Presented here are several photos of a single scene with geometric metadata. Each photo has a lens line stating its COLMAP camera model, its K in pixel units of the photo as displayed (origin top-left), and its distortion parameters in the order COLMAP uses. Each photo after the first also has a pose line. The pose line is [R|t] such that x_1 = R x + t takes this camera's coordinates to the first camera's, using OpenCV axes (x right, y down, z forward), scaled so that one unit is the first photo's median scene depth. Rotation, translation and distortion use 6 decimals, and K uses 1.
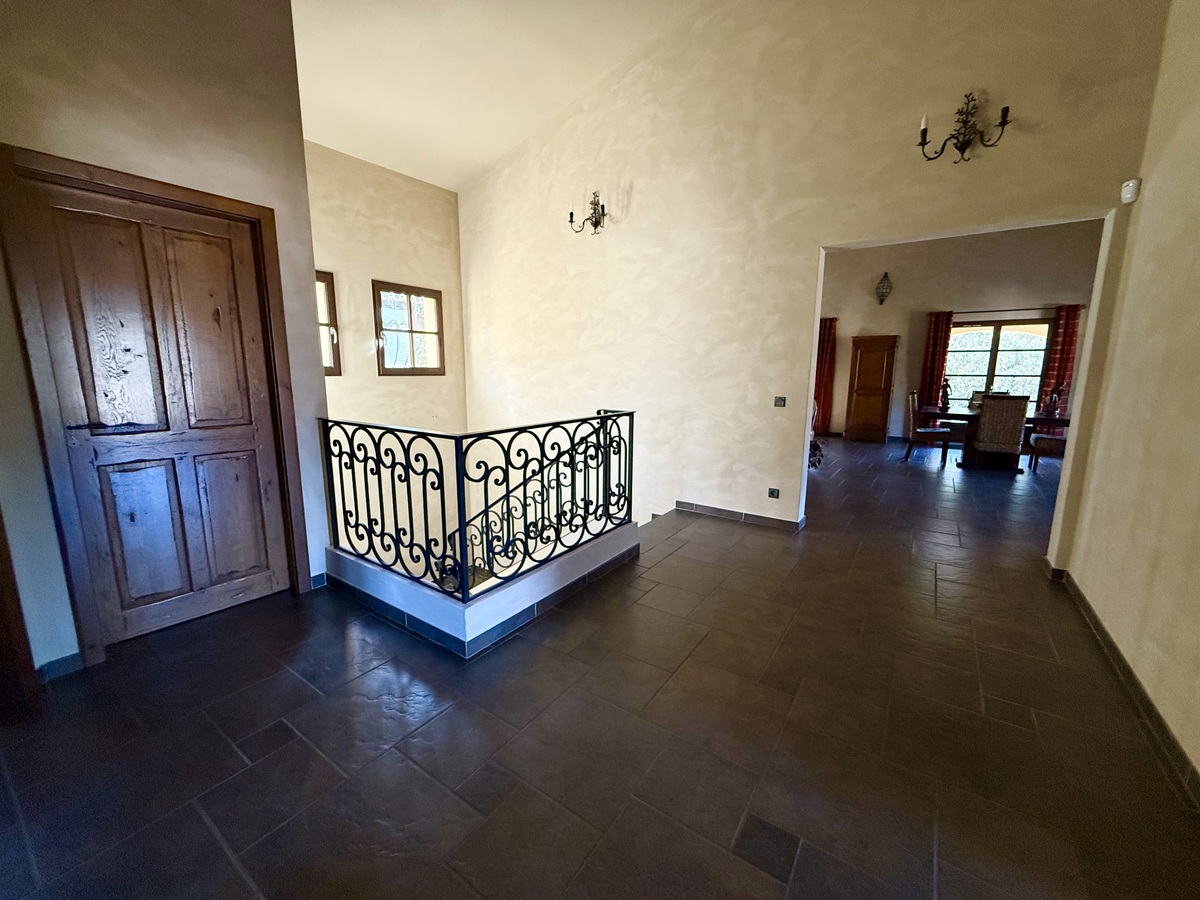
lens RADIAL K [[483.2, 0, 603.2], [0, 483.2, 452.4], [0, 0, 1]] dist [0.000458, -0.000013]
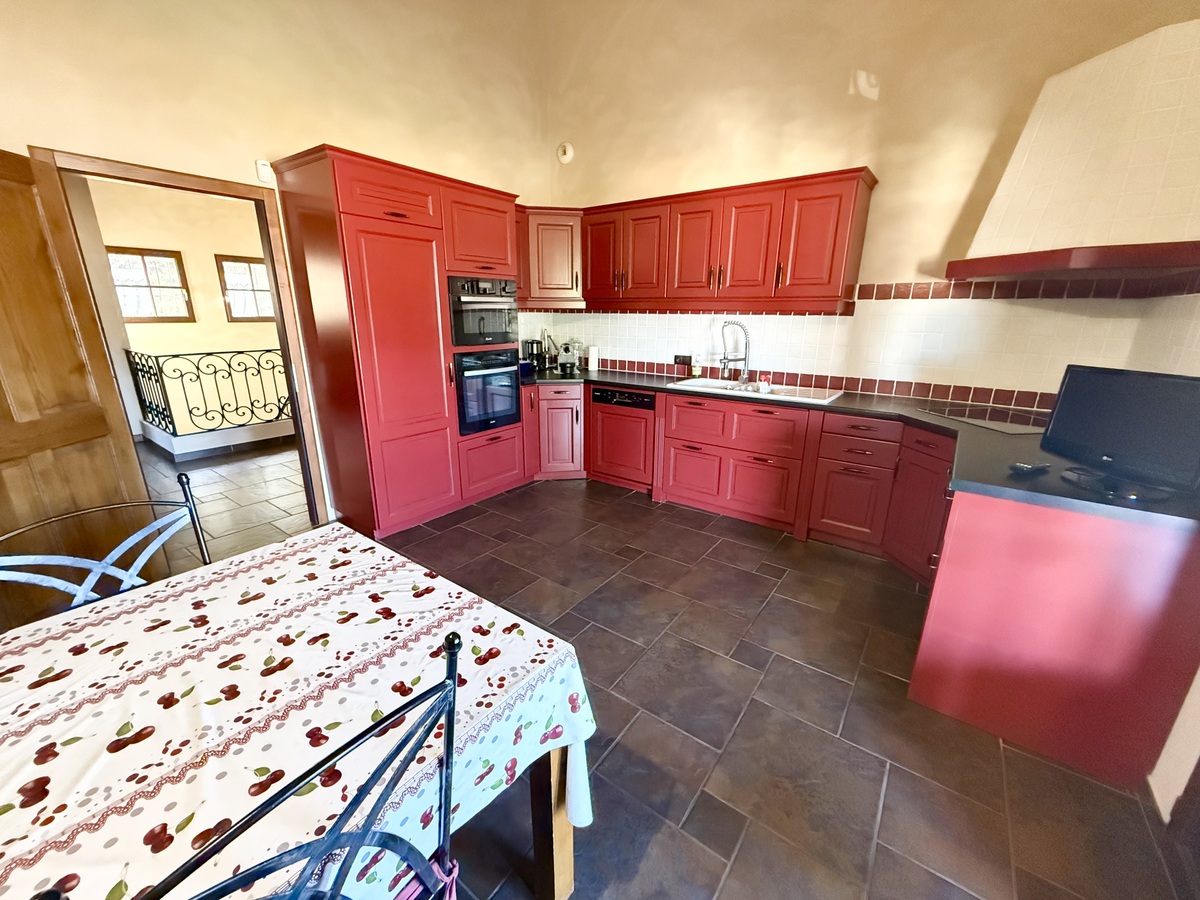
lens RADIAL K [[483.2, 0, 598.7], [0, 483.2, 454.1], [0, 0, 1]] dist [0.000458, -0.000013]
pose [[0.999477, 0.010554, -0.030557, 0.674451], [-0.006719, 0.992385, 0.122989, 0.045765], [0.031623, -0.122719, 0.991937, -0.434136]]
